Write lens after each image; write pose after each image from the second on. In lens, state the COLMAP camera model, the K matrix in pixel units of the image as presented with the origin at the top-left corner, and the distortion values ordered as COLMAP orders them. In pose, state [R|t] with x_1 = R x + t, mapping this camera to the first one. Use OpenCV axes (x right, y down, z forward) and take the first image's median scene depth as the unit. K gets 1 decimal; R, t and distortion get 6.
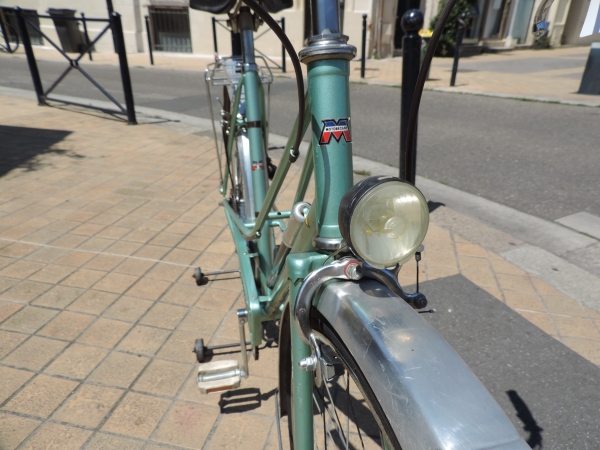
lens RADIAL K [[425.7, 0, 301.8], [0, 425.7, 239.5], [0, 0, 1]] dist [-0.003315, 0.028287]
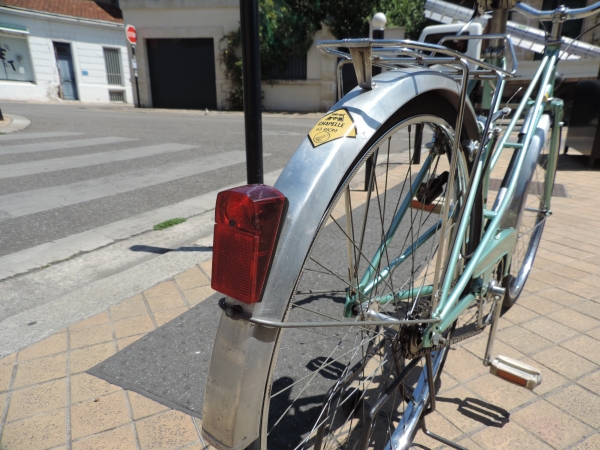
lens RADIAL K [[424.0, 0, 299.5], [0, 424.0, 239.3], [0, 0, 1]] dist [-0.007054, 0.074792]
pose [[-0.650965, -0.255393, 0.714856, -0.448741], [0.301724, 0.777072, 0.552378, -0.562049], [-0.696568, 0.575268, -0.428788, 1.437692]]
